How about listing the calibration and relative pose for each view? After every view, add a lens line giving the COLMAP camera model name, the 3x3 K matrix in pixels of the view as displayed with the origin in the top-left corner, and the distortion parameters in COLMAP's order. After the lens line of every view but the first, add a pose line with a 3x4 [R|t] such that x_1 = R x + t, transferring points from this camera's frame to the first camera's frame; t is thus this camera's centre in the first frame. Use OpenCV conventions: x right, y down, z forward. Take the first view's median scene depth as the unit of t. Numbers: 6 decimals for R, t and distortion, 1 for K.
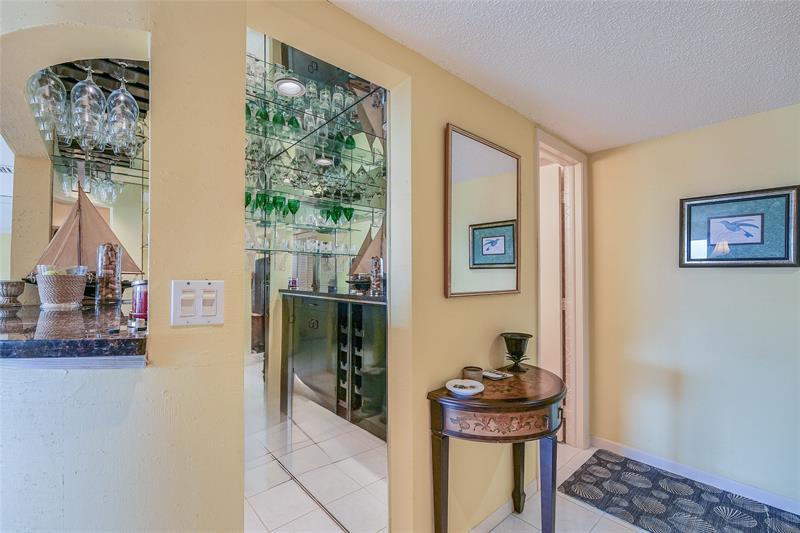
lens RADIAL K [[346.7, 0, 398.6], [0, 346.7, 261.5], [0, 0, 1]] dist [-0.012510, 0.000847]
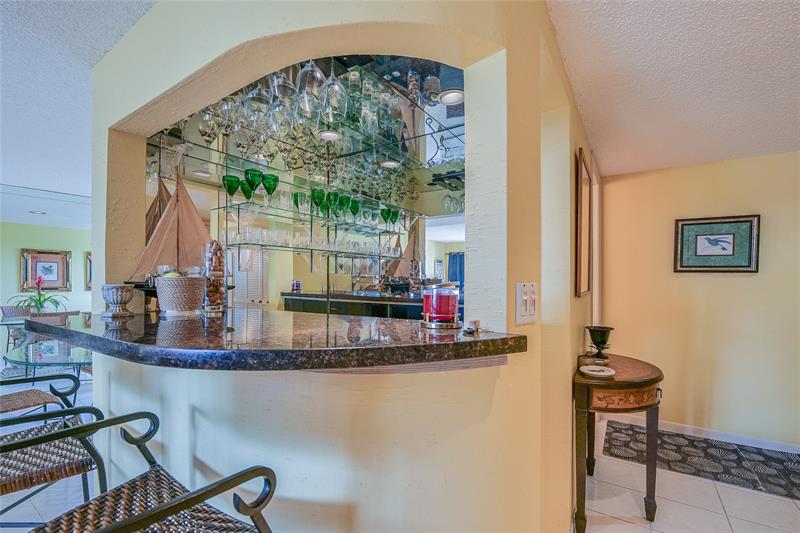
lens RADIAL K [[348.8, 0, 414.2], [0, 348.8, 271.0], [0, 0, 1]] dist [-0.010458, -0.000477]
pose [[0.962282, 0.006731, 0.271971, -0.544607], [-0.012074, 0.999765, 0.017978, 0.000553], [-0.271786, -0.020584, 0.962137, 0.014055]]
